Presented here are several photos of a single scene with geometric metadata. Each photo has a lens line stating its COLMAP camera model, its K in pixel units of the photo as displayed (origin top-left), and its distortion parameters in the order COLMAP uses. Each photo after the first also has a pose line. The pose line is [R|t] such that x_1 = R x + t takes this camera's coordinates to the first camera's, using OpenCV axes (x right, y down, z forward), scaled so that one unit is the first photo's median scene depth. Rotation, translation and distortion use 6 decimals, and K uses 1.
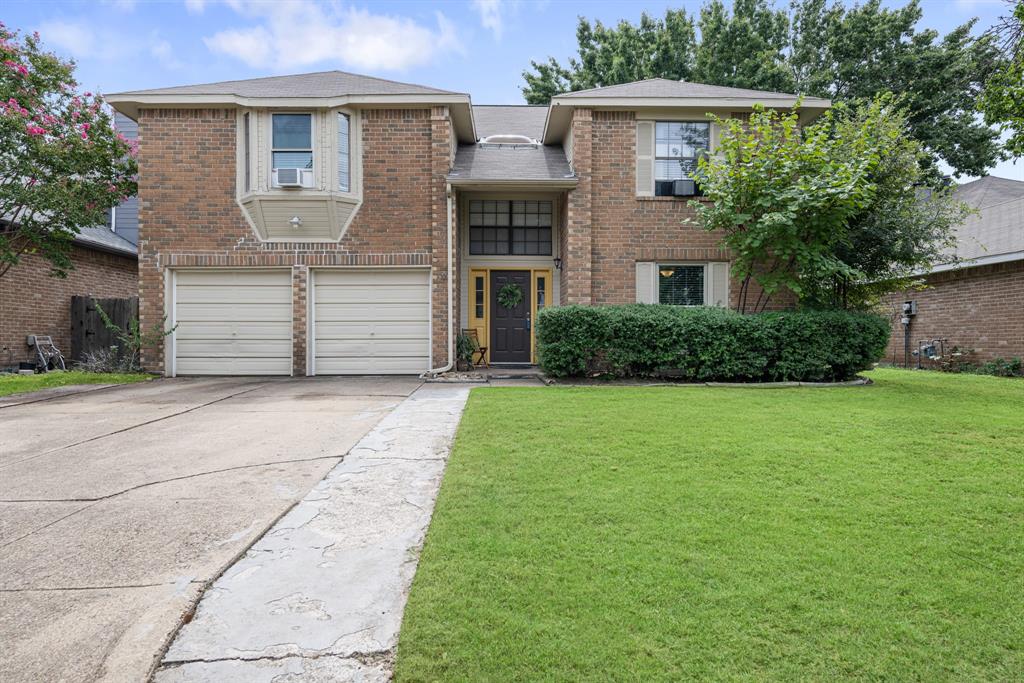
lens RADIAL K [[591.7, 0, 511.7], [0, 591.7, 335.8], [0, 0, 1]] dist [-0.007991, 0.001164]
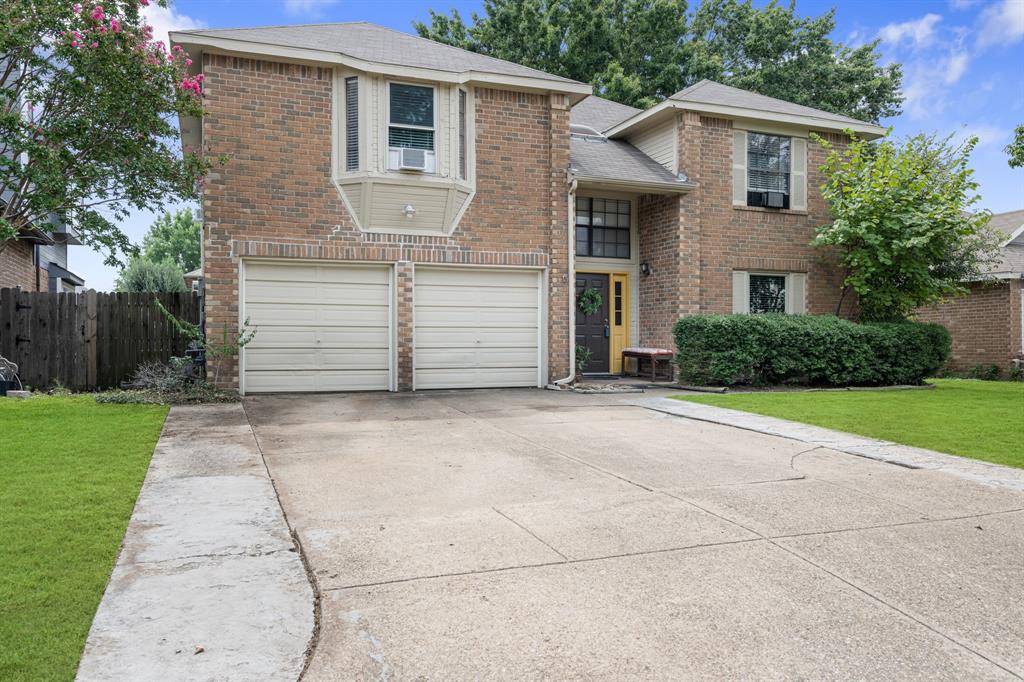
lens RADIAL K [[763.9, 0, 512.4], [0, 763.9, 343.0], [0, 0, 1]] dist [-0.008969, -0.004044]
pose [[0.940221, 0.001489, 0.340561, -0.589562], [-0.000927, 0.999998, -0.001813, 0.000640], [-0.340563, 0.001389, 0.940221, -0.088915]]
